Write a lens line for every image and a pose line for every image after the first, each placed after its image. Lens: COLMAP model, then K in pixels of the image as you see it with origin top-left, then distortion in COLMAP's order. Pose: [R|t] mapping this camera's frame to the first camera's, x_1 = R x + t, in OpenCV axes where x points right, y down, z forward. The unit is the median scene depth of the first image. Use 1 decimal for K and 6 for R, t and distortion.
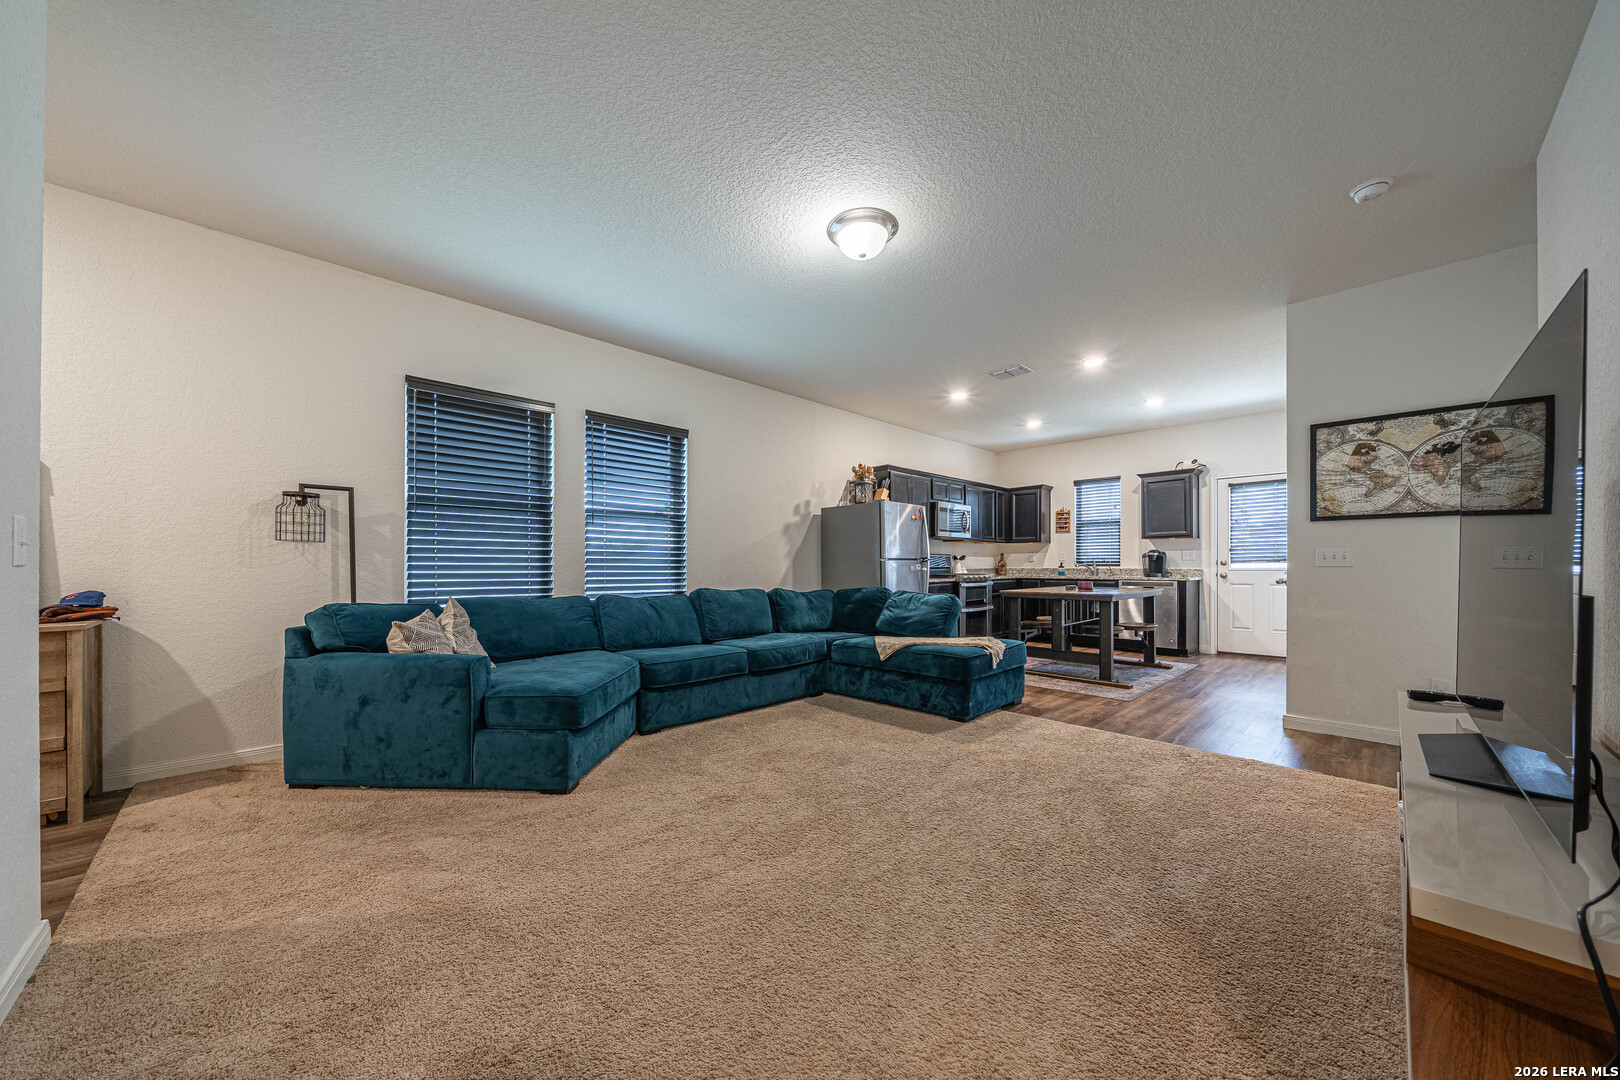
lens RADIAL K [[564.0, 0, 794.5], [0, 564.0, 553.1], [0, 0, 1]] dist [-0.000310, -0.000053]
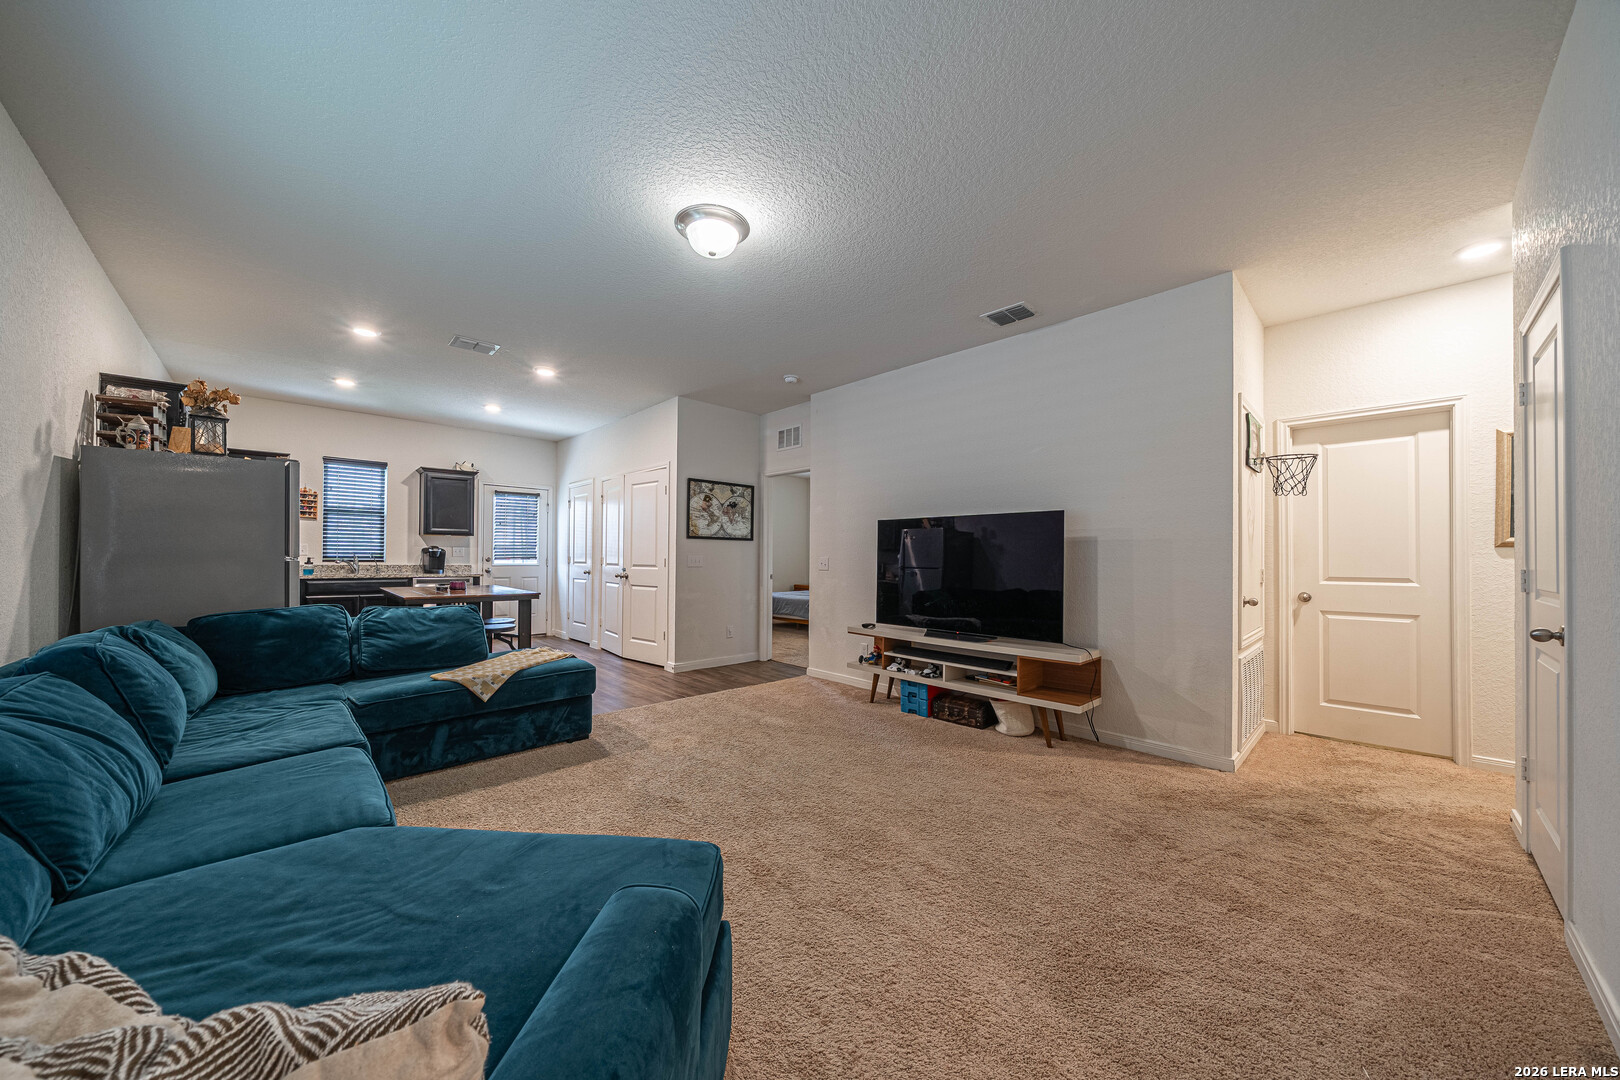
lens RADIAL K [[564.0, 0, 794.5], [0, 564.0, 553.1], [0, 0, 1]] dist [-0.000310, -0.000053]
pose [[0.012793, 0.007783, 0.999888, -0.667551], [-0.033356, 0.999416, -0.007352, -0.014122], [-0.999362, -0.033259, 0.013046, 0.681437]]
